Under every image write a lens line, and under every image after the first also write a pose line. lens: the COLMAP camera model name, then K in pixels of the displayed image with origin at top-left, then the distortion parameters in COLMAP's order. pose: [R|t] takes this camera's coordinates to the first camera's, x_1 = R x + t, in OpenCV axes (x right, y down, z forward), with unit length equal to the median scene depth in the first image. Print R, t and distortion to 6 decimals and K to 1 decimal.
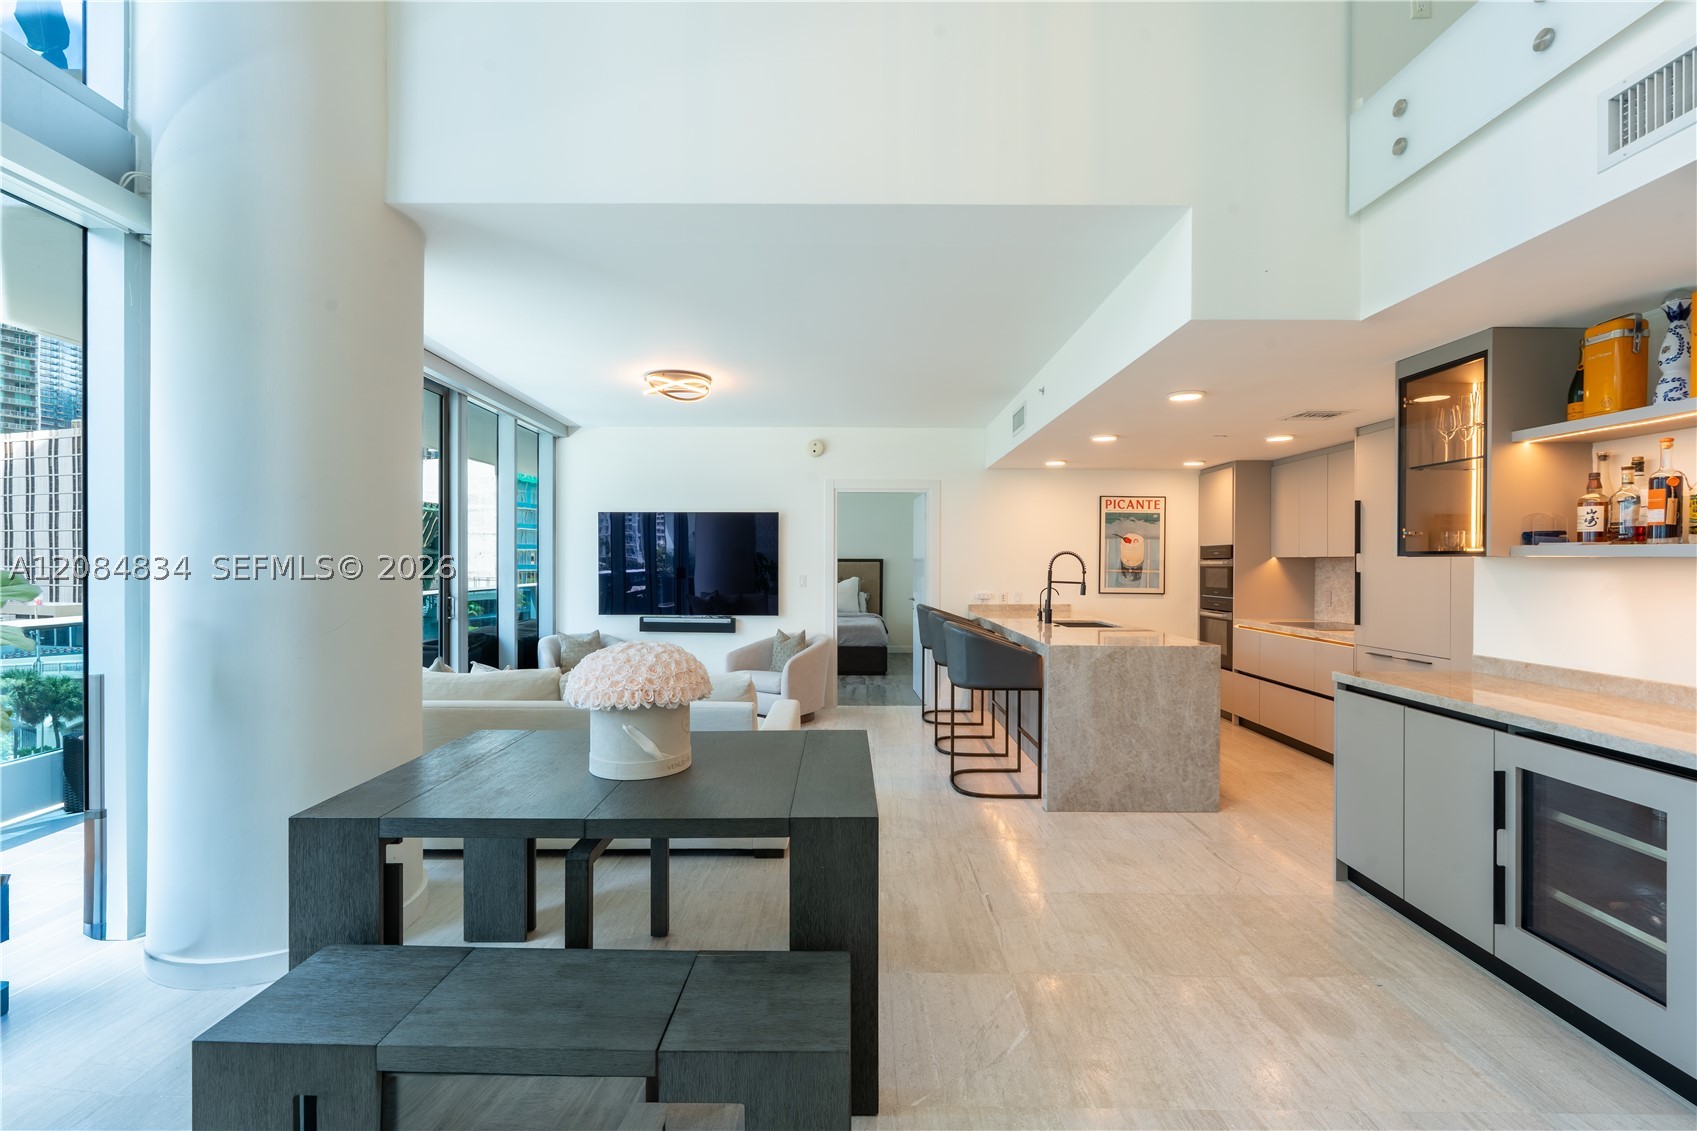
lens RADIAL K [[742.3, 0, 852.0], [0, 742.3, 566.3], [0, 0, 1]] dist [-0.000103, 0.000223]
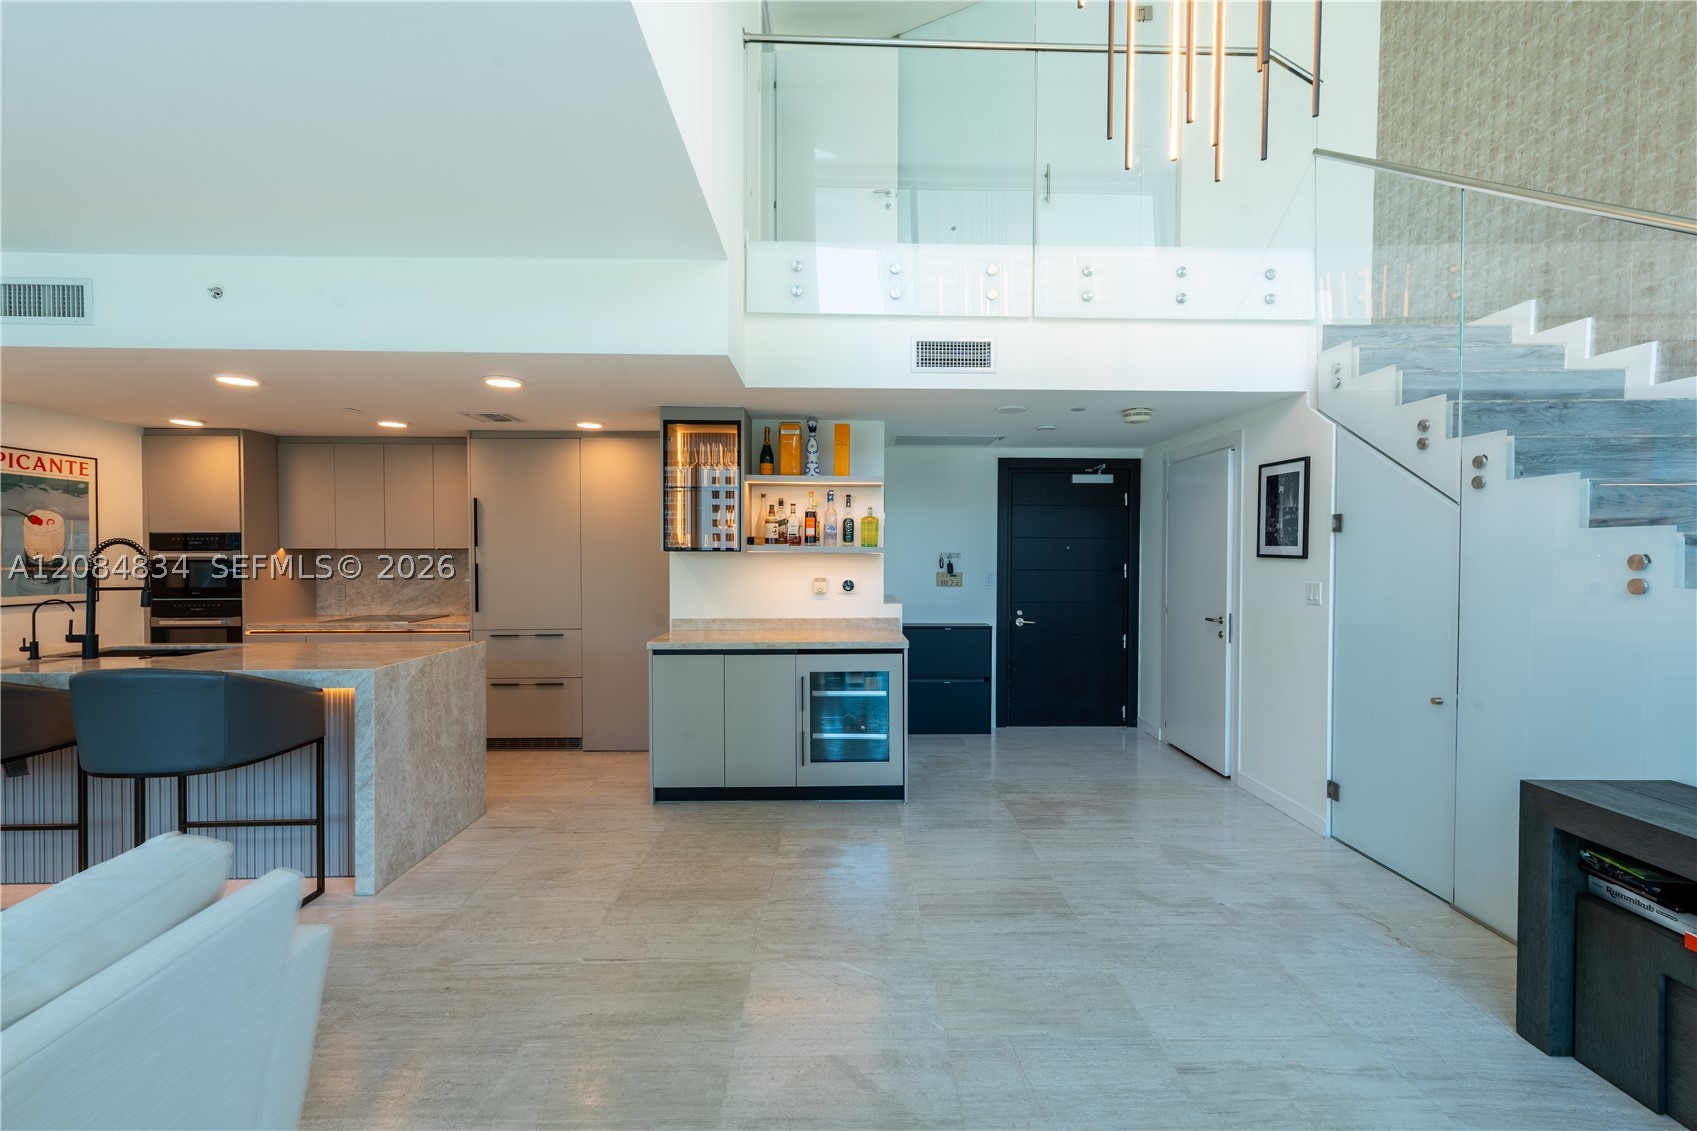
lens RADIAL K [[742.3, 0, 867.3], [0, 742.3, 564.1], [0, 0, 1]] dist [-0.000103, 0.000223]
pose [[-0.040511, -0.019616, 0.998987, -0.496560], [0.004528, 0.999793, 0.019815, -0.011773], [-0.999169, 0.005326, -0.040414, 0.540154]]
